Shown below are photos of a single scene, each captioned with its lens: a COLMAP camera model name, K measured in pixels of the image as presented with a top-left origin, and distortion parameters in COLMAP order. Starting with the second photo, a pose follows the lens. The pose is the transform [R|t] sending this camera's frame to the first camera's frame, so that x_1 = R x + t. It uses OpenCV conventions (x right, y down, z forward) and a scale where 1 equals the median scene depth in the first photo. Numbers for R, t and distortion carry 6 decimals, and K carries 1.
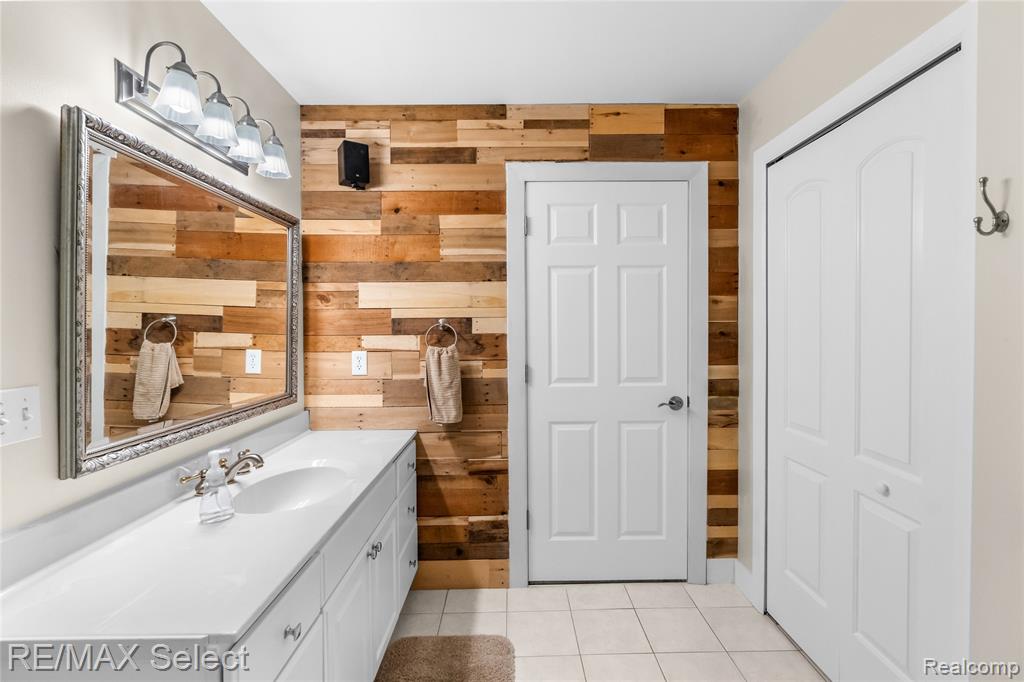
lens RADIAL K [[463.9, 0, 512.3], [0, 463.9, 333.8], [0, 0, 1]] dist [-0.011523, 0.004897]
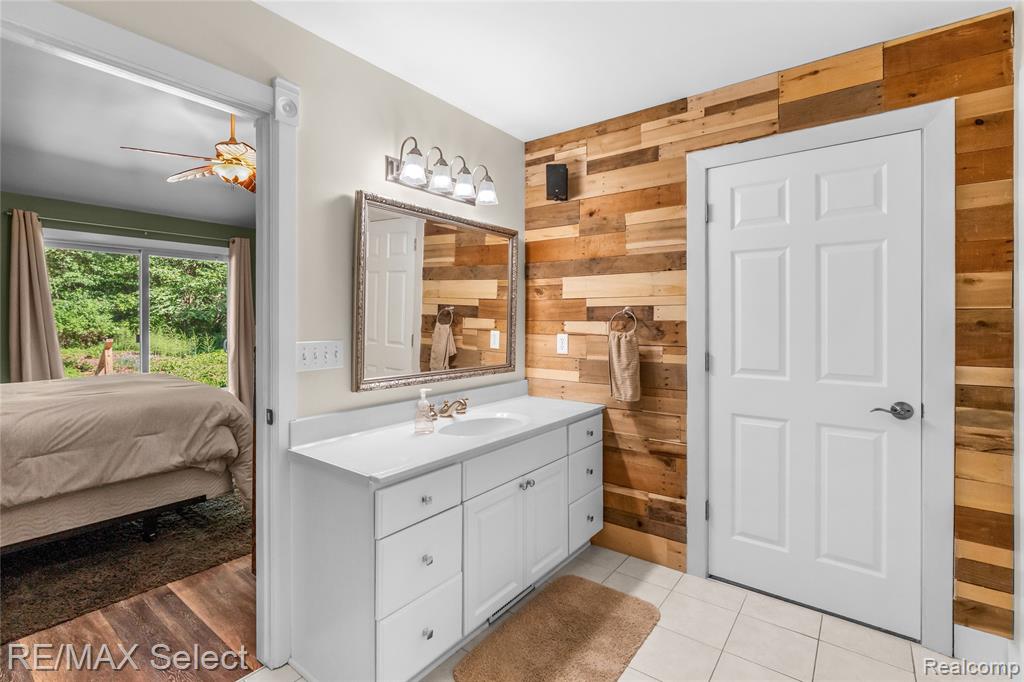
lens RADIAL K [[463.9, 0, 511.1], [0, 463.9, 322.3], [0, 0, 1]] dist [-0.011523, 0.004897]
pose [[0.791204, 0.012491, -0.611425, 0.307140], [-0.019376, 0.999801, -0.004648, 0.014664], [0.611246, 0.015525, 0.791288, -0.040919]]
